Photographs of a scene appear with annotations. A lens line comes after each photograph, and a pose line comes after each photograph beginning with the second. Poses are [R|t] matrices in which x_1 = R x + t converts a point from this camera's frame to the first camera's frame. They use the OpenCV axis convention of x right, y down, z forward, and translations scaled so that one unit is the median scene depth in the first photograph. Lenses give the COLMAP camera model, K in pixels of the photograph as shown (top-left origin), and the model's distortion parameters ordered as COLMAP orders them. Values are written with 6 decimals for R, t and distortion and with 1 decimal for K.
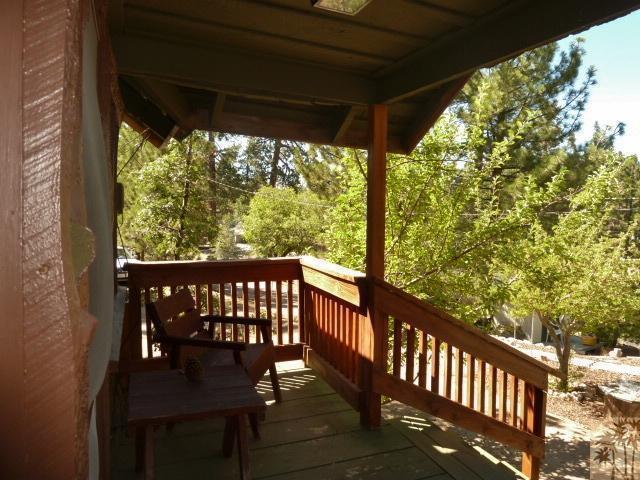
lens RADIAL K [[481.2, 0, 326.0], [0, 481.2, 238.0], [0, 0, 1]] dist [-0.036065, 0.021874]
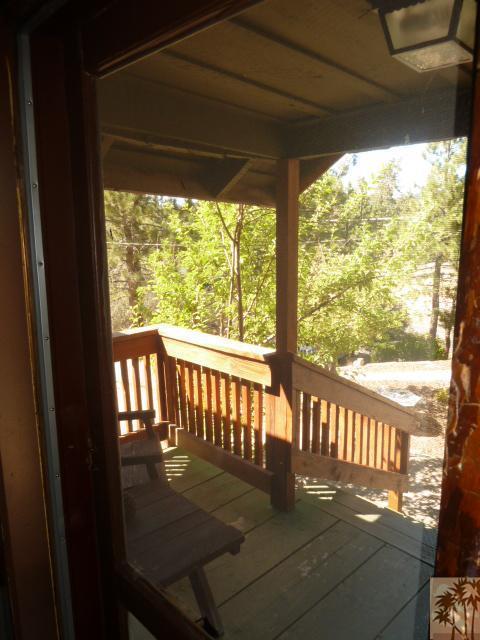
lens RADIAL K [[481.2, 0, 236.6], [0, 481.2, 323.0], [0, 0, 1]] dist [-0.036065, 0.021874]
pose [[0.934252, -0.096534, 0.343299, -0.277926], [0.054813, 0.990097, 0.129243, -0.092302], [-0.352376, -0.101929, 0.930291, 0.183654]]
